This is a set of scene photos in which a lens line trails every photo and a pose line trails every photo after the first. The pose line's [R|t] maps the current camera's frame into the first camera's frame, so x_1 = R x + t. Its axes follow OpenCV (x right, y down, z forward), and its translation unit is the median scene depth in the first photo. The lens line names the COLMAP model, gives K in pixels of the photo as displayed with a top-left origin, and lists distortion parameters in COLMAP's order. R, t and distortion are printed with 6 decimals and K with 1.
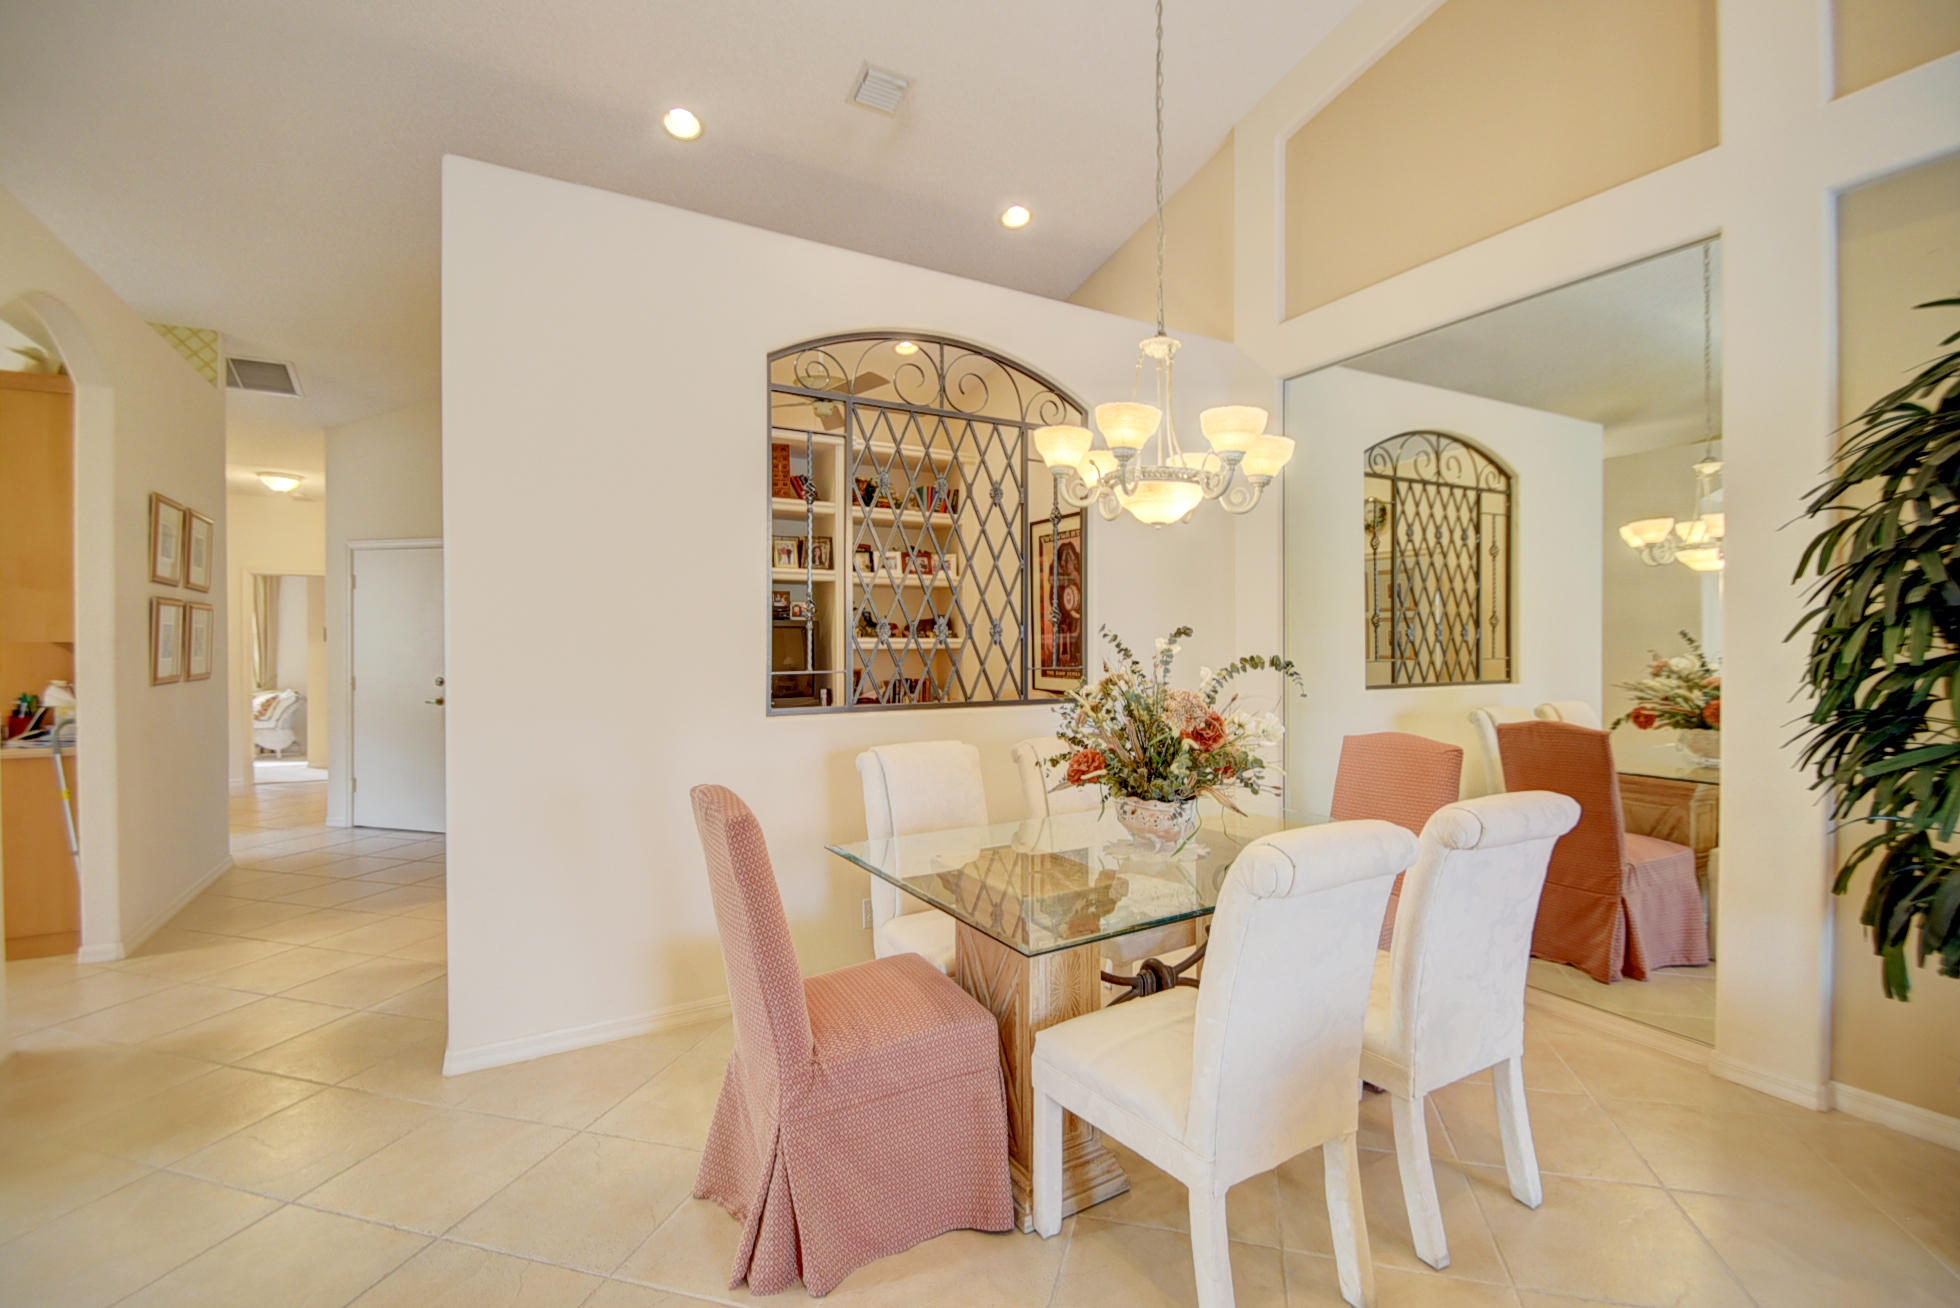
lens RADIAL K [[869.9, 0, 997.6], [0, 869.9, 649.4], [0, 0, 1]] dist [0.025527, -0.020102]
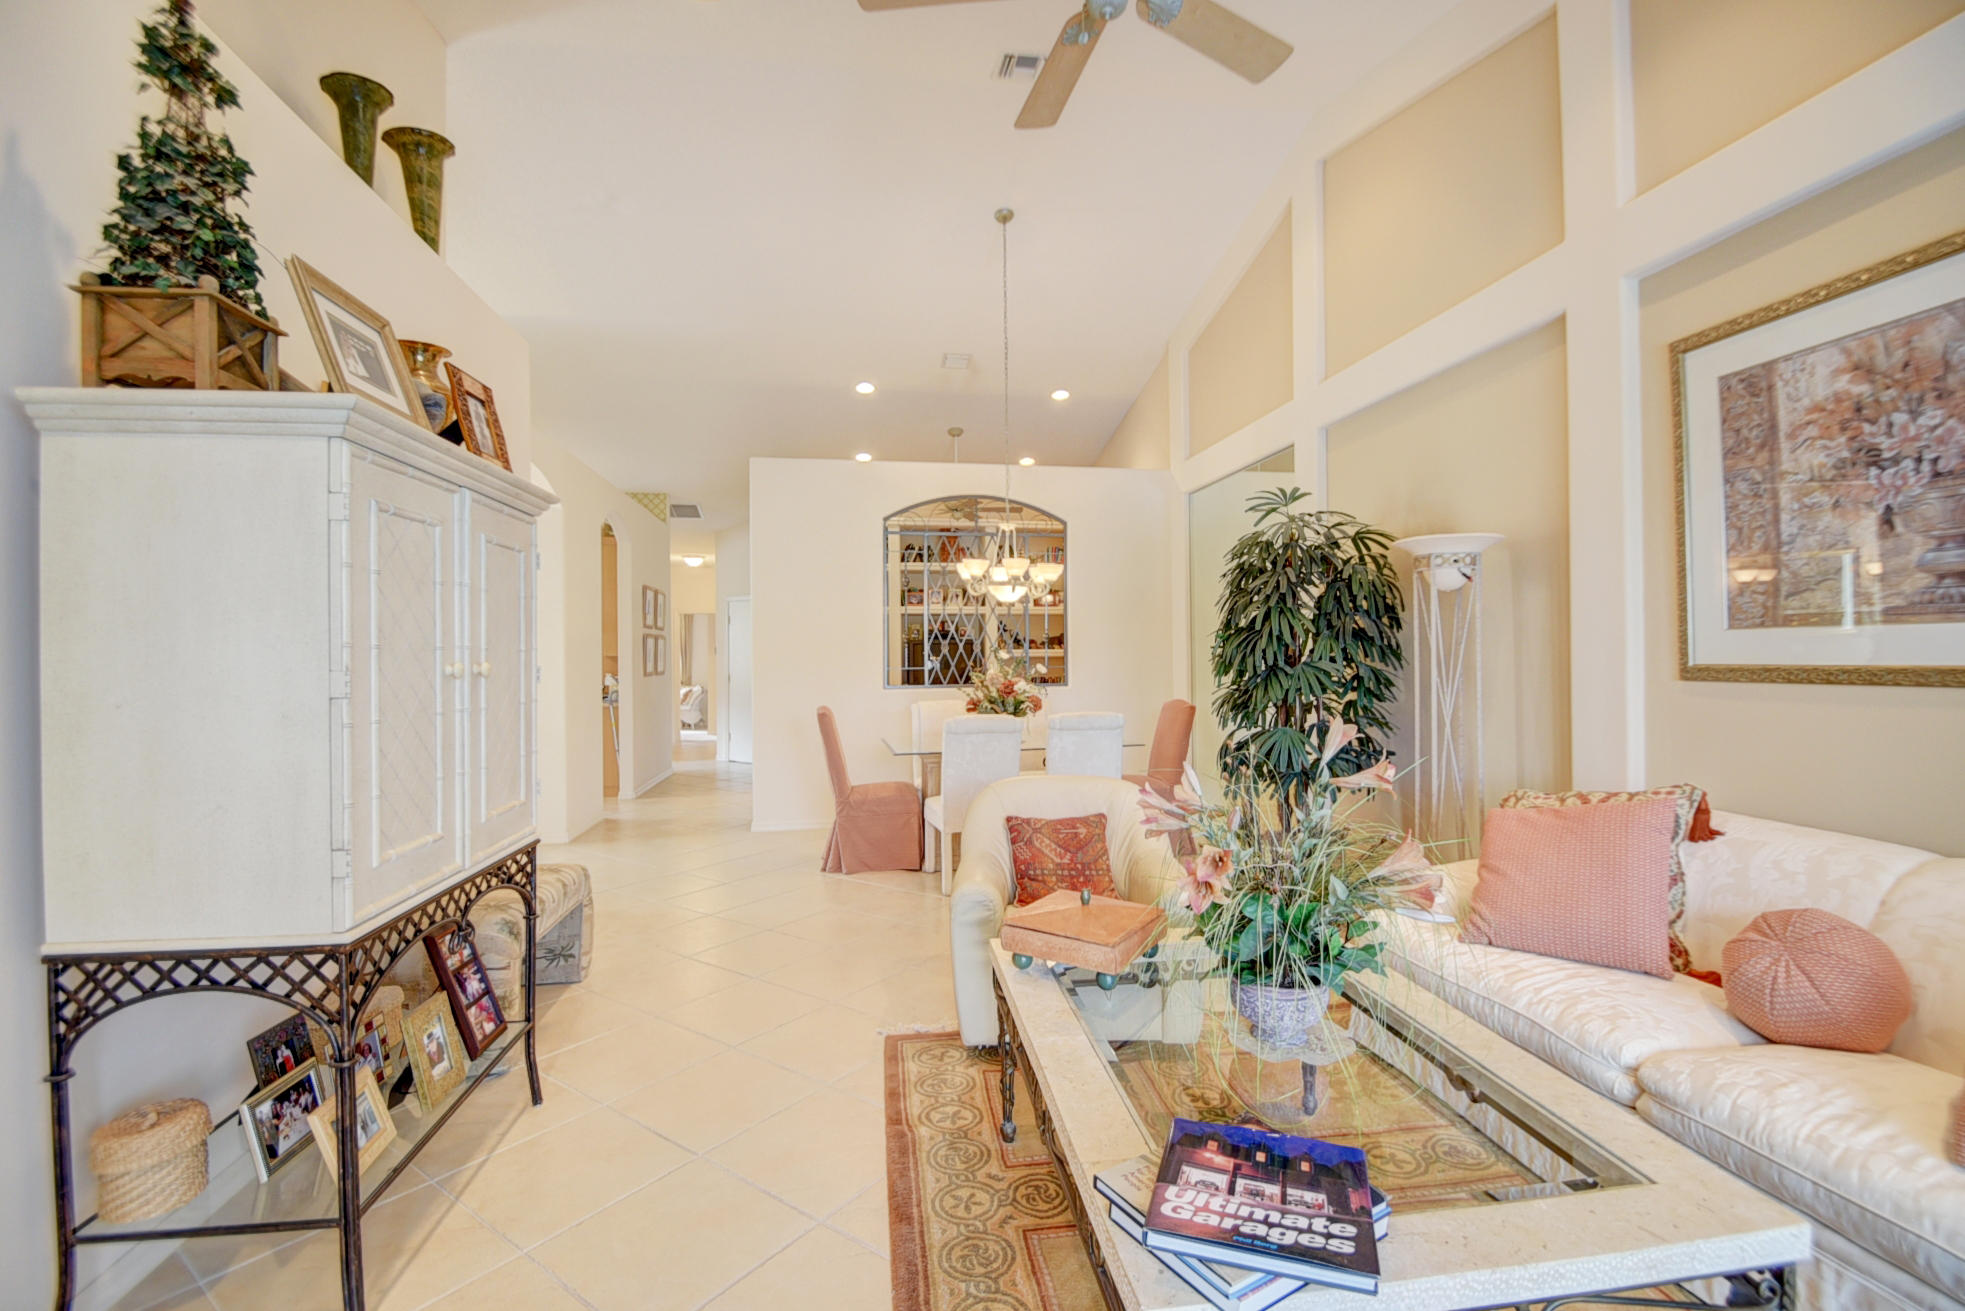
lens RADIAL K [[872.2, 0, 1000.2], [0, 872.2, 650.9], [0, 0, 1]] dist [0.025527, -0.020102]
pose [[0.940424, -0.008509, -0.339898, 0.394371], [0.005670, 0.999940, -0.009342, 0.003192], [0.339958, 0.006858, 0.940416, -0.489121]]
